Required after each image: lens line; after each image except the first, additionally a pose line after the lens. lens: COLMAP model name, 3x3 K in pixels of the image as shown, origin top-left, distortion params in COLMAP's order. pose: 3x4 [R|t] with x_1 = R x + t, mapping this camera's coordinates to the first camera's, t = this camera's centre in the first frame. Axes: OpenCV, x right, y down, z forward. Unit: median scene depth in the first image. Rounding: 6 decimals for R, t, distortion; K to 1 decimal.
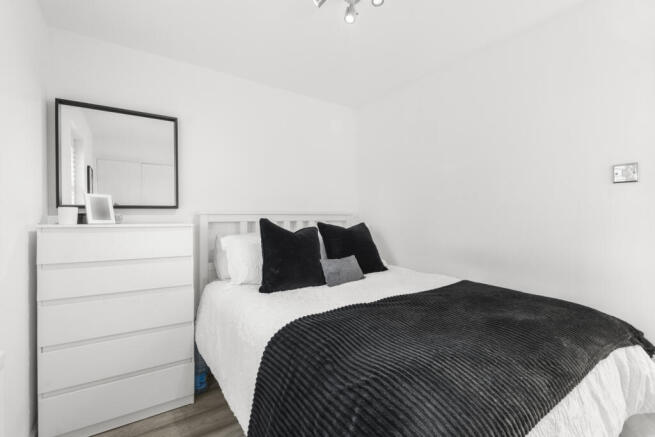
lens RADIAL K [[289.8, 0, 326.0], [0, 289.8, 218.9], [0, 0, 1]] dist [-0.002882, -0.000260]
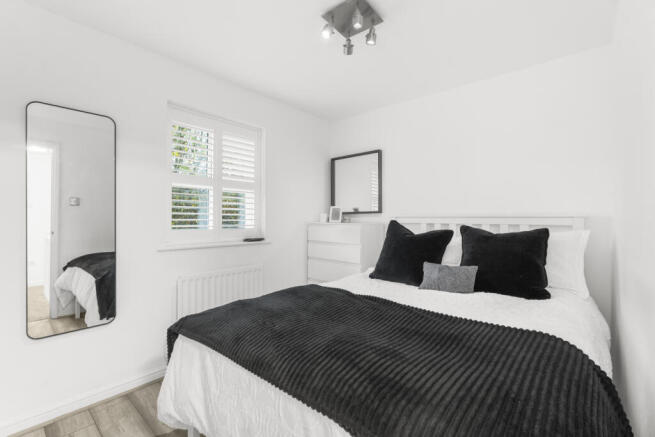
lens RADIAL K [[289.8, 0, 326.0], [0, 289.8, 218.9], [0, 0, 1]] dist [-0.002882, -0.000260]
pose [[0.256874, 0.004280, -0.966435, 0.817954], [-0.008333, 0.999963, 0.002214, -0.007744], [0.966409, 0.007484, 0.256900, 0.383442]]
